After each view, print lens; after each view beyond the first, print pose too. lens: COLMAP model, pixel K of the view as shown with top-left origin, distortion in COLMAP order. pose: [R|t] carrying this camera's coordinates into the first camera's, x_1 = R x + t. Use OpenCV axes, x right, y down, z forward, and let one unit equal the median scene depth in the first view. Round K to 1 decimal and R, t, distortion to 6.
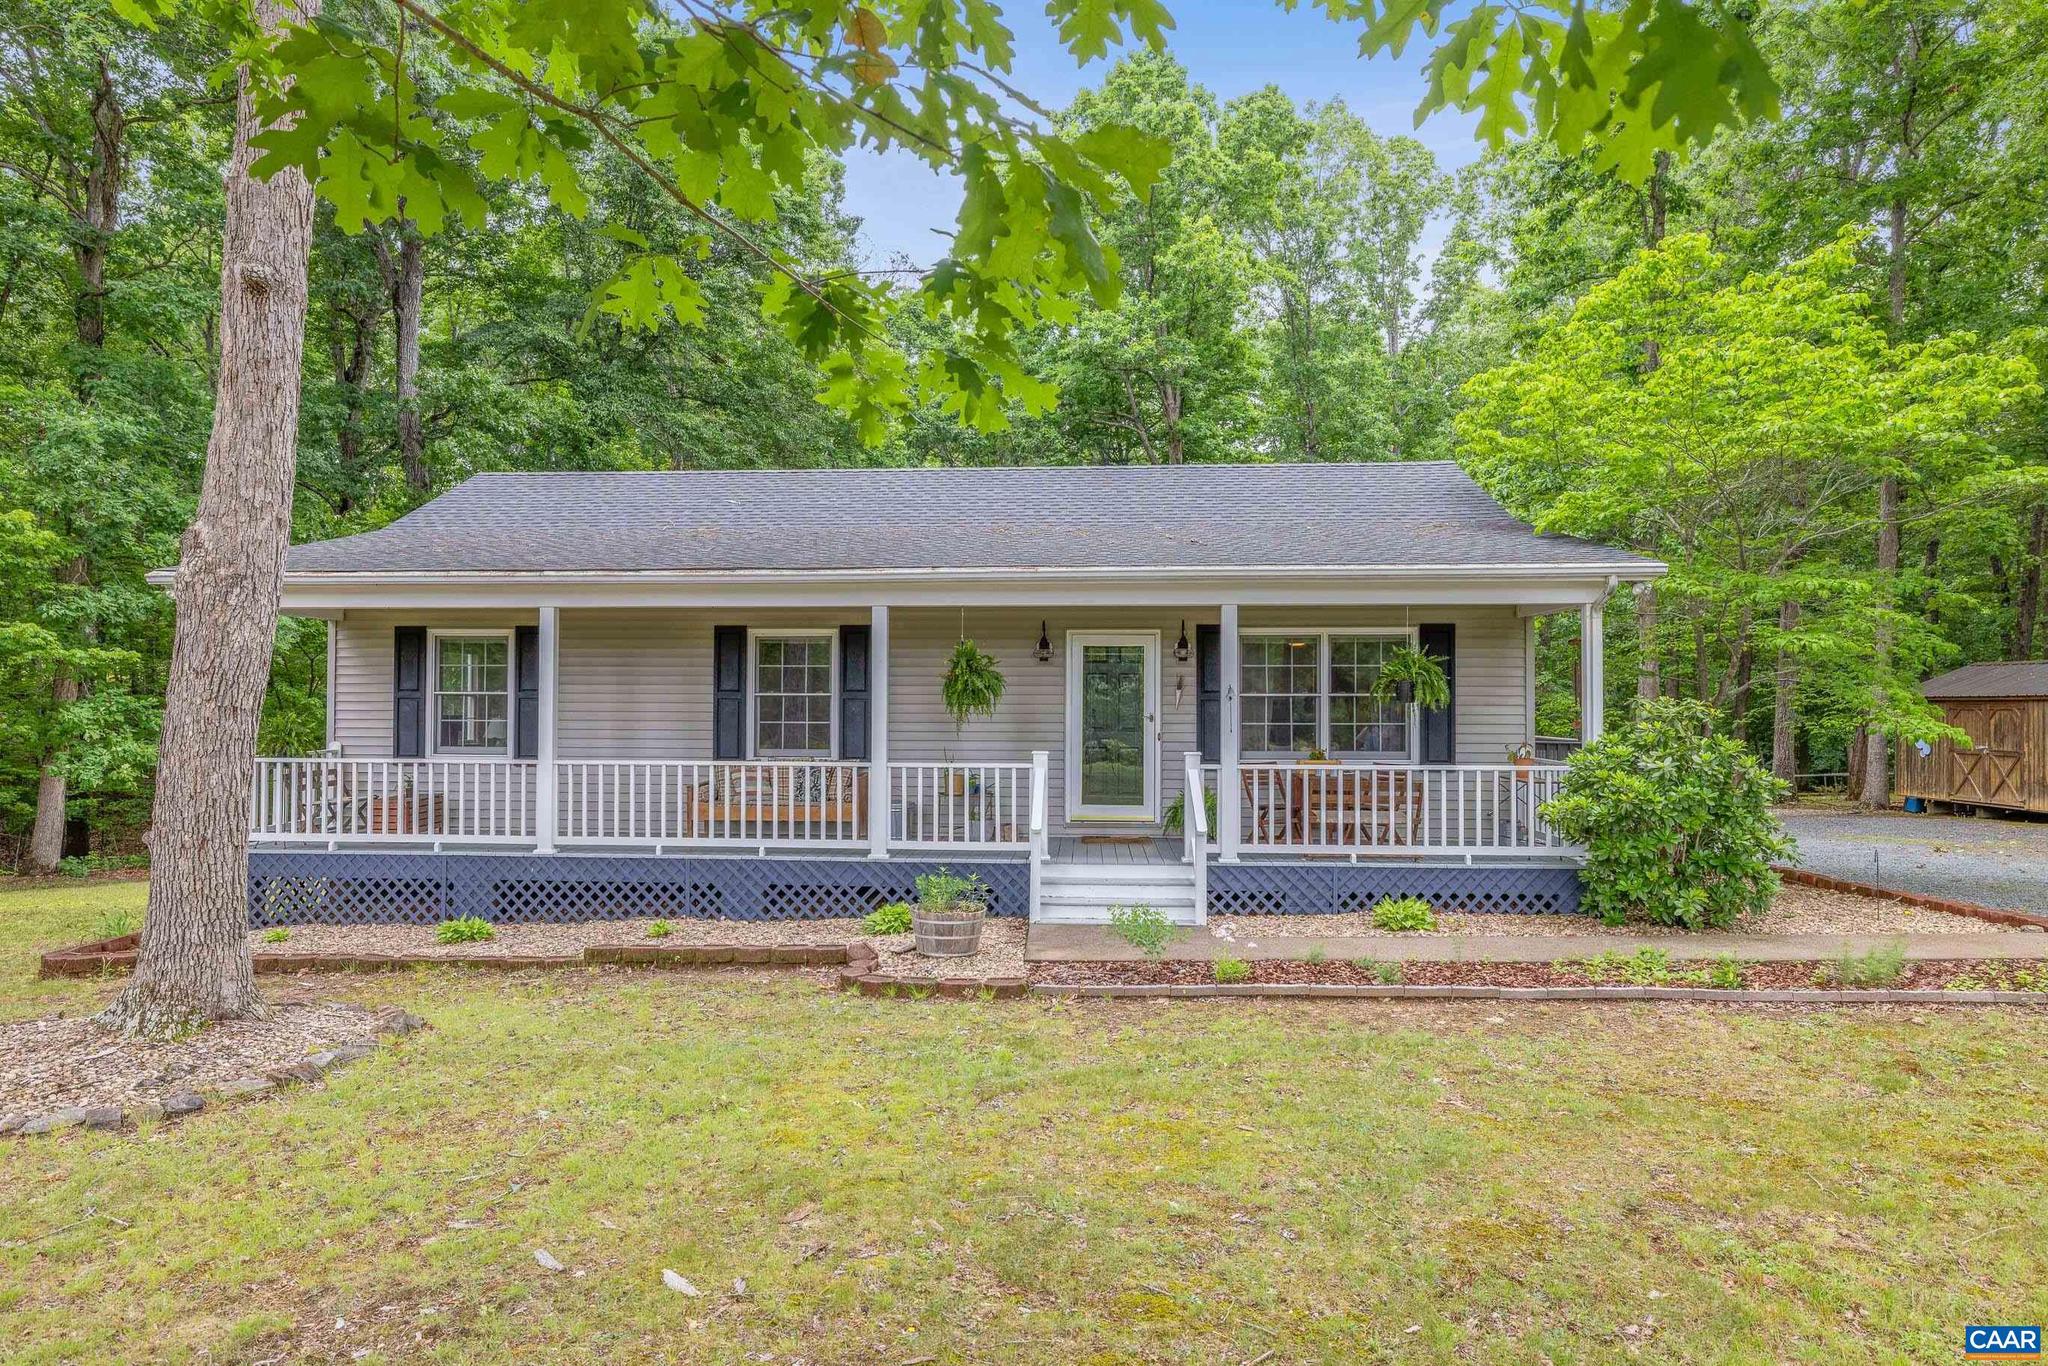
lens RADIAL K [[1326.5, 0, 1021.7], [0, 1326.5, 679.8], [0, 0, 1]] dist [0.006035, -0.000638]
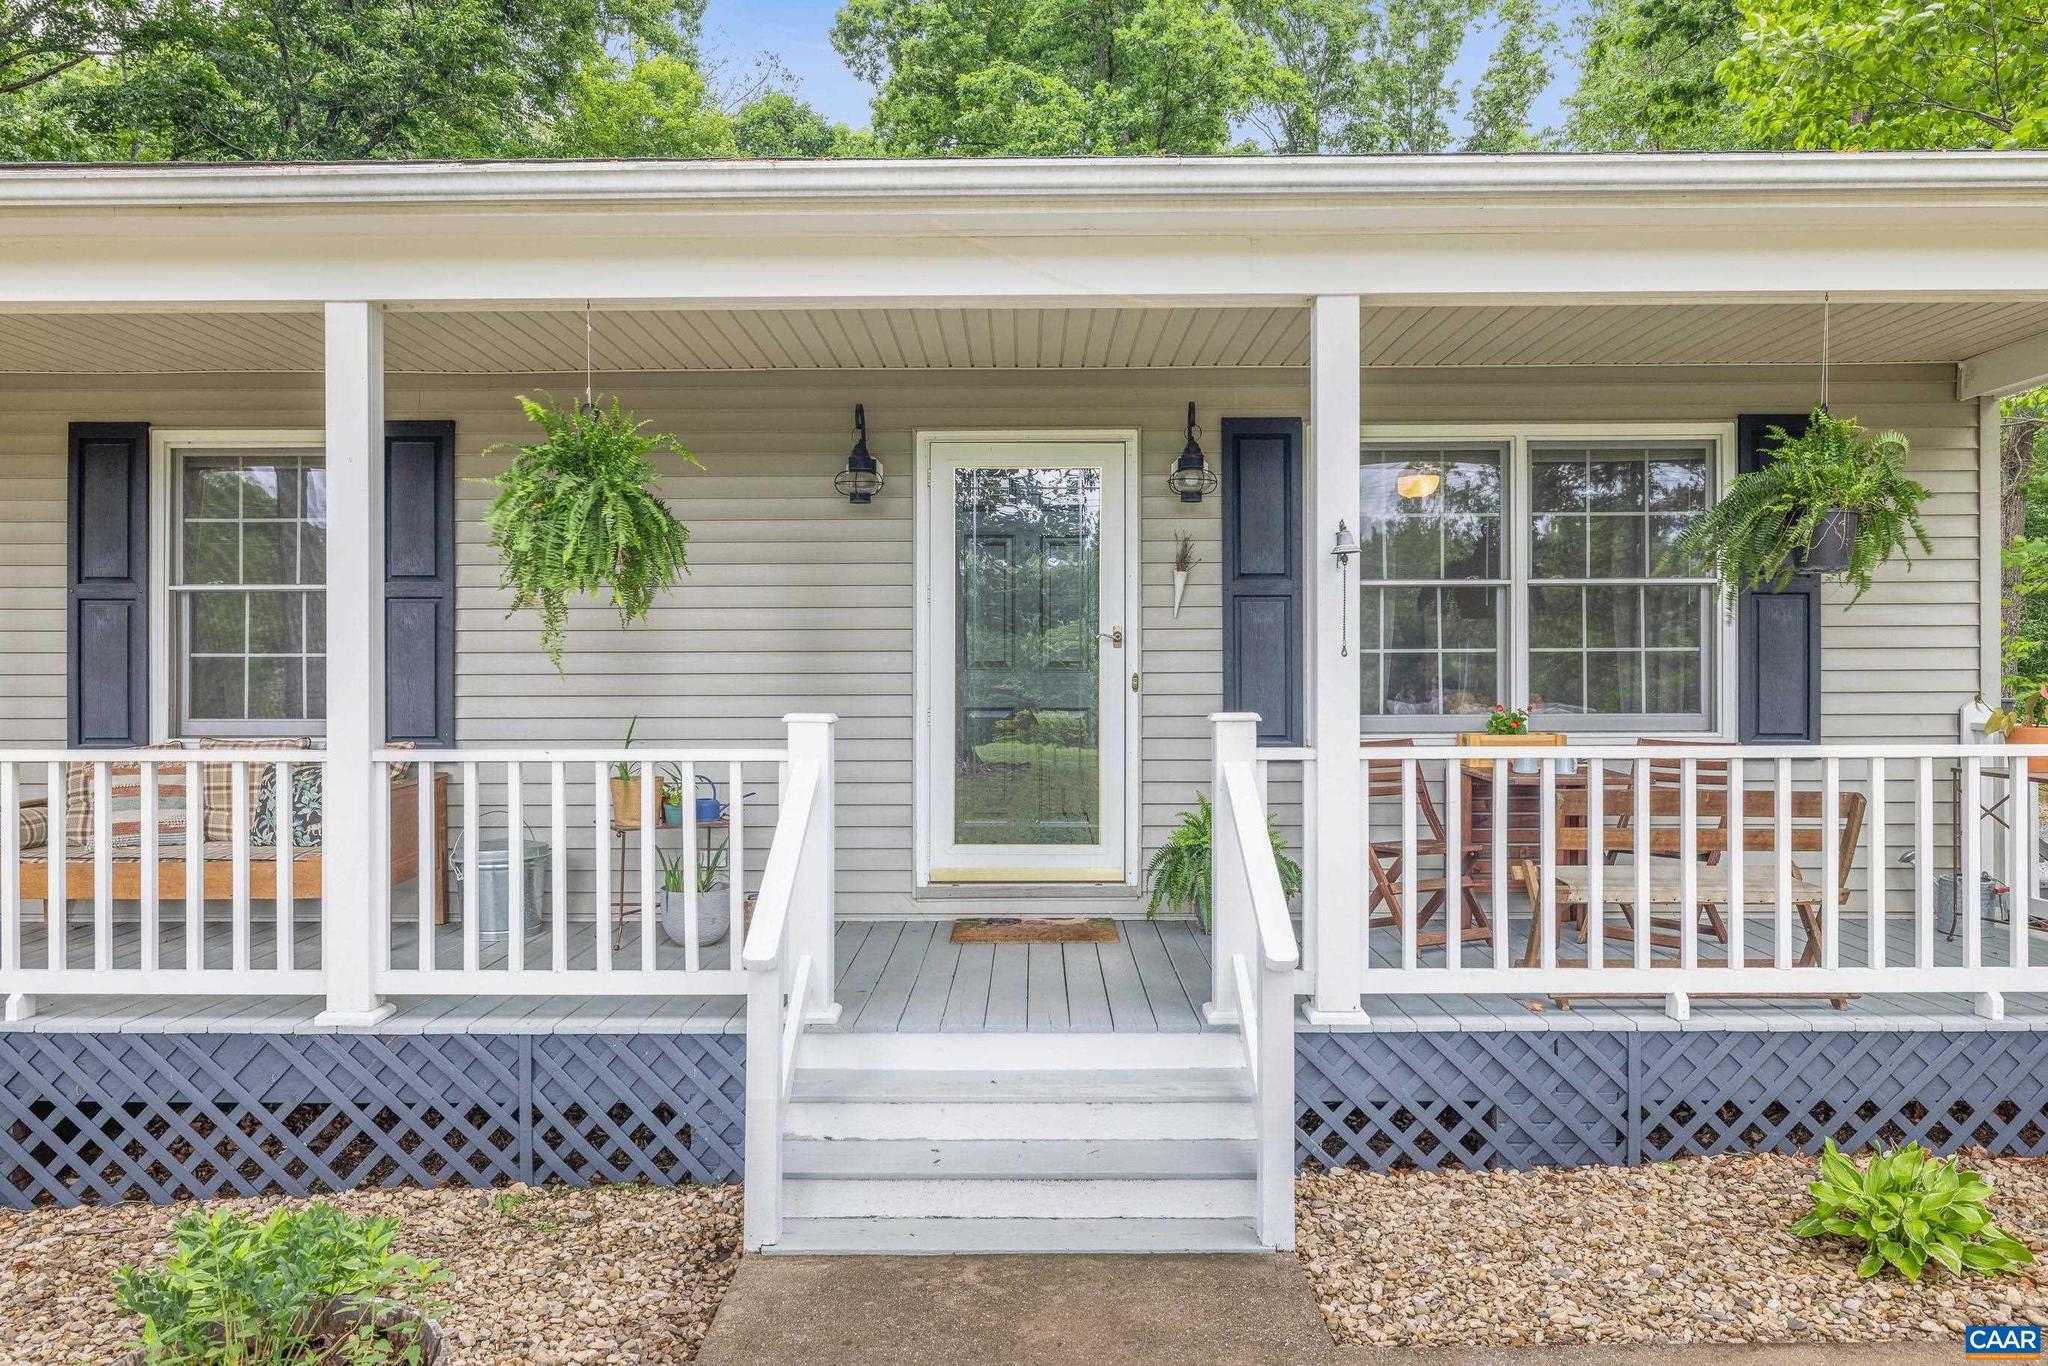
lens RADIAL K [[1525.9, 0, 1019.5], [0, 1525.9, 617.5], [0, 0, 1]] dist [0.005705, -0.000145]
pose [[0.999294, -0.004961, 0.037252, 0.050433], [0.005756, 0.999757, -0.021273, 0.033448], [-0.037138, 0.021472, 0.999079, 0.534126]]
